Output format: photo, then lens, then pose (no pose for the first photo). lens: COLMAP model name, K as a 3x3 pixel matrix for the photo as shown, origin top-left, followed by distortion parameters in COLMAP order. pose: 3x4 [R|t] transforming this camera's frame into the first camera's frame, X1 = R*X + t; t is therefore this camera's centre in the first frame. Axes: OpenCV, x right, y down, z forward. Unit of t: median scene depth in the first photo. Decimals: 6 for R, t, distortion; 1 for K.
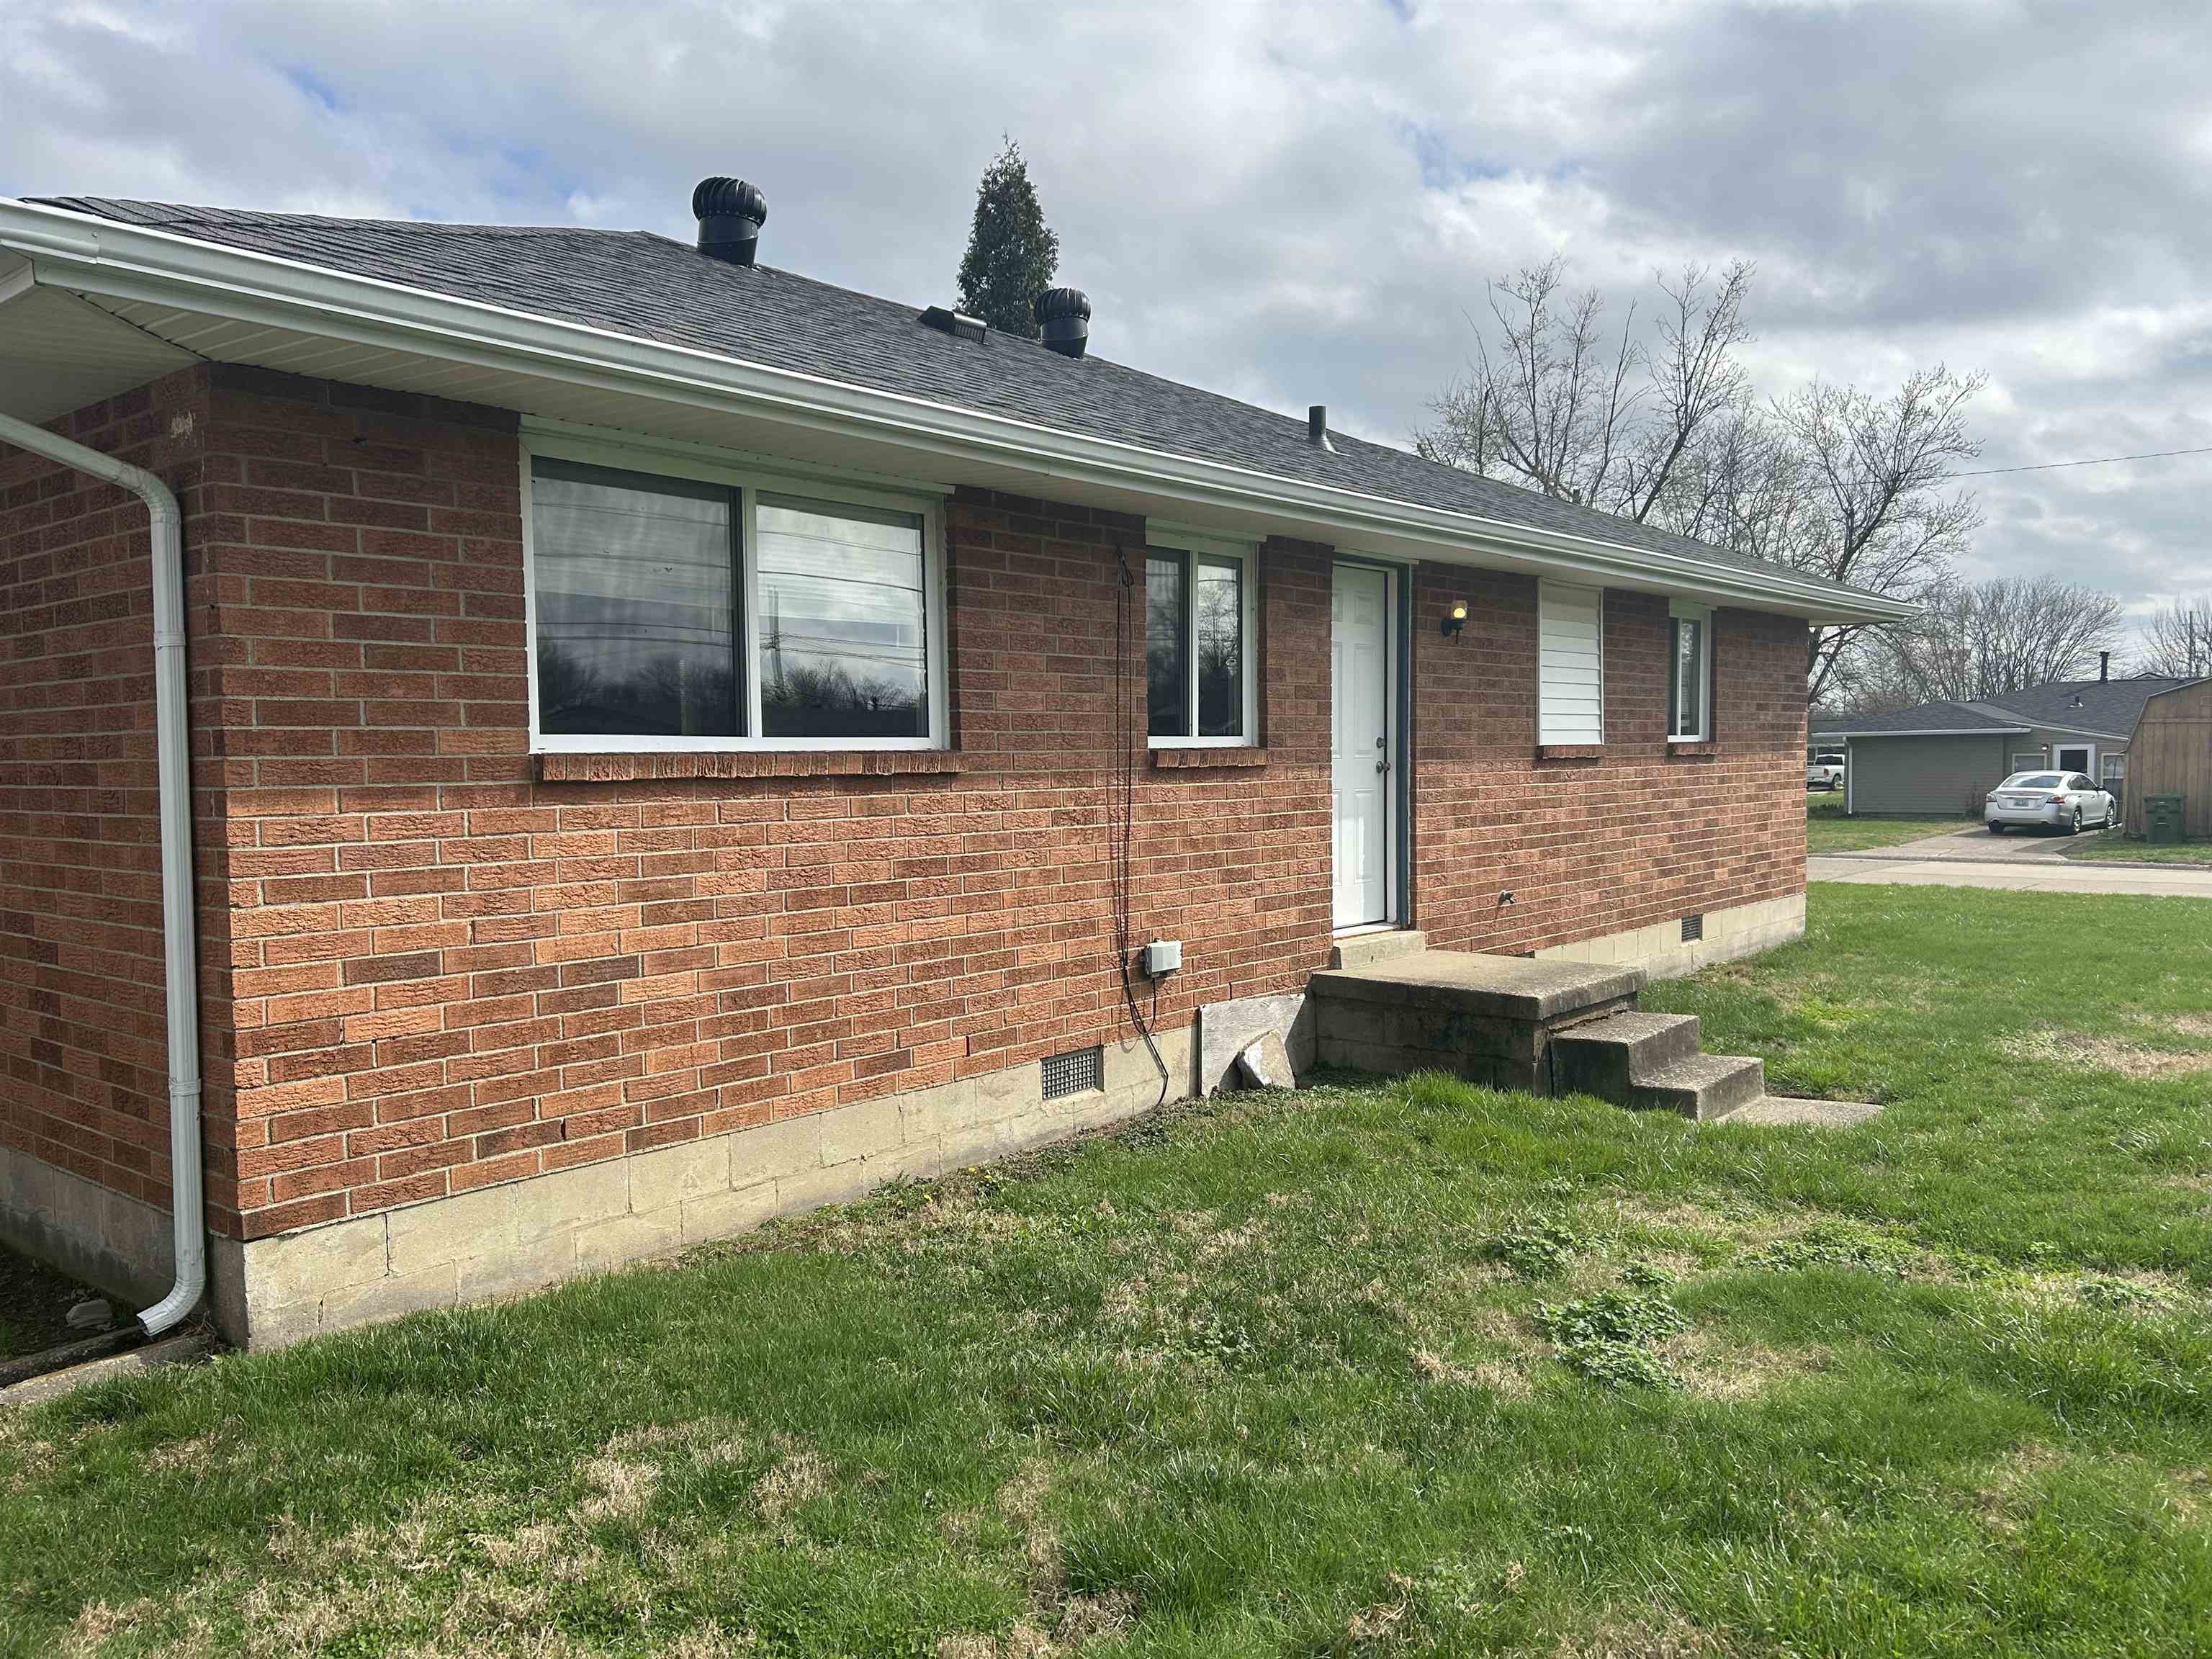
lens RADIAL K [[1653.8, 0, 1113.2], [0, 1653.8, 832.7], [0, 0, 1]] dist [0.057735, -0.056977]
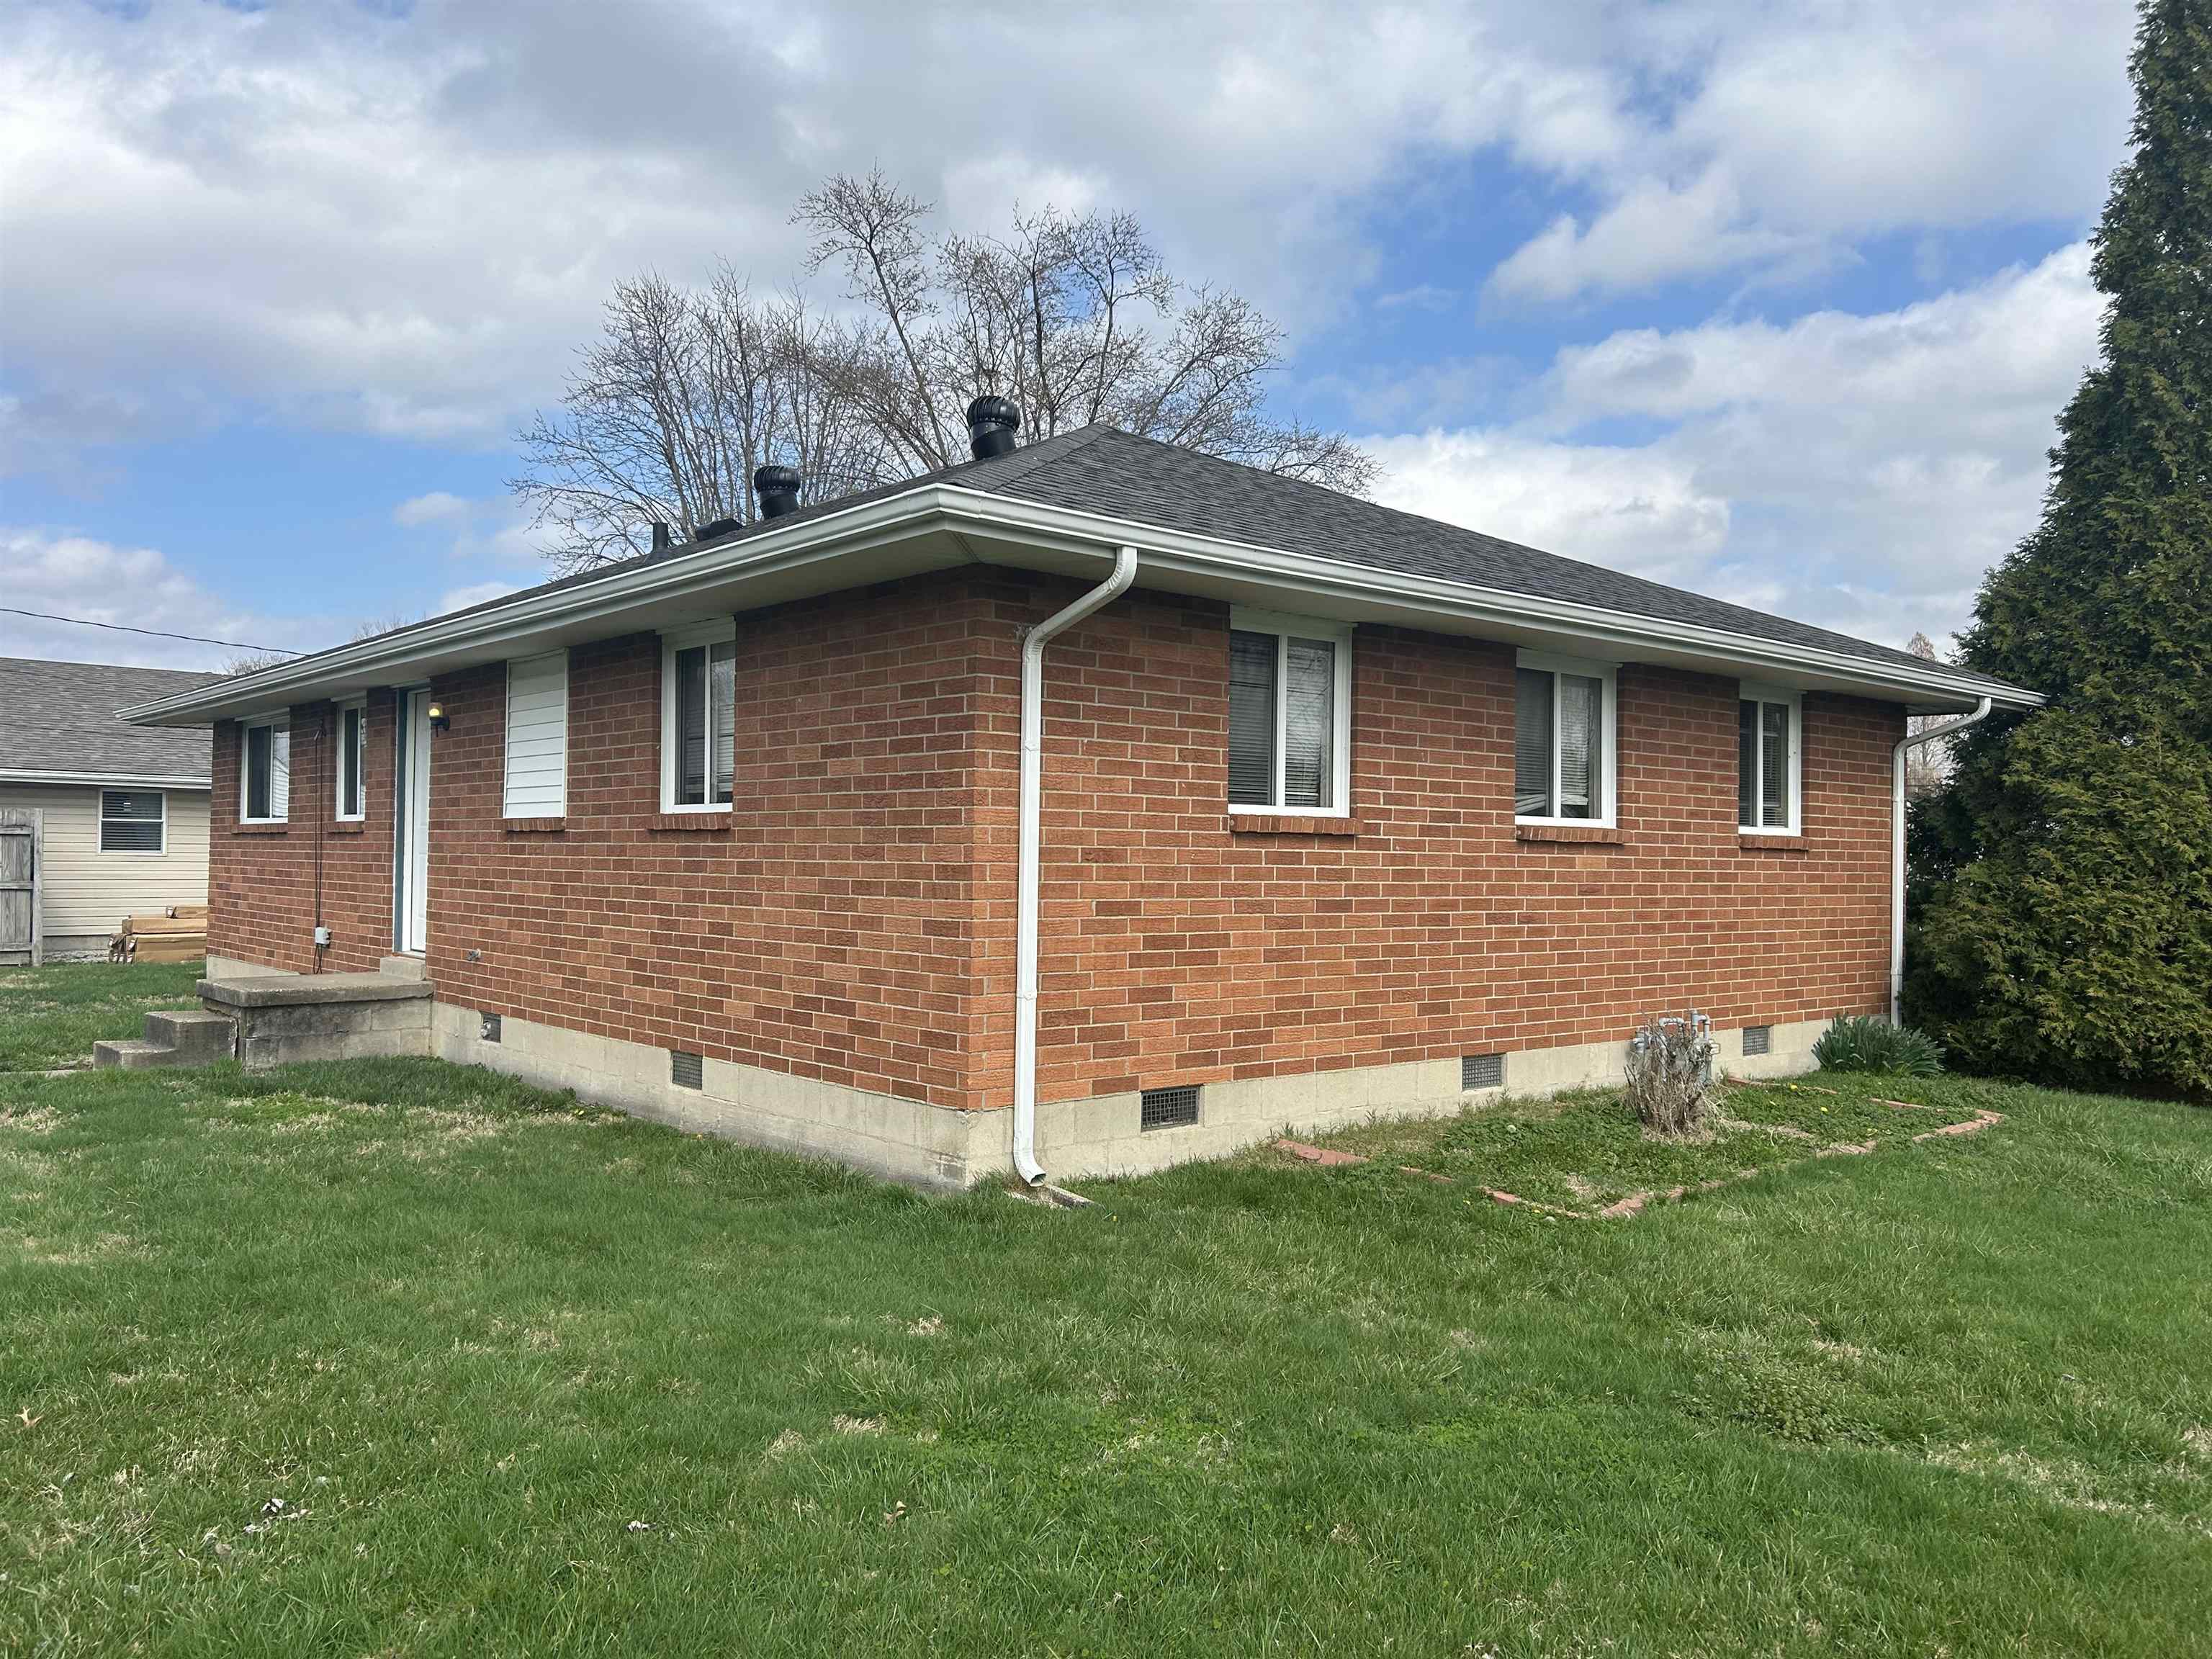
lens RADIAL K [[1653.8, 0, 1114.2], [0, 1653.8, 828.7], [0, 0, 1]] dist [0.057735, -0.056977]
pose [[-0.161238, 0.003046, -0.986911, 1.118152], [-0.049136, 0.998730, 0.011110, -0.069631], [0.985692, 0.050284, -0.160884, 1.403186]]
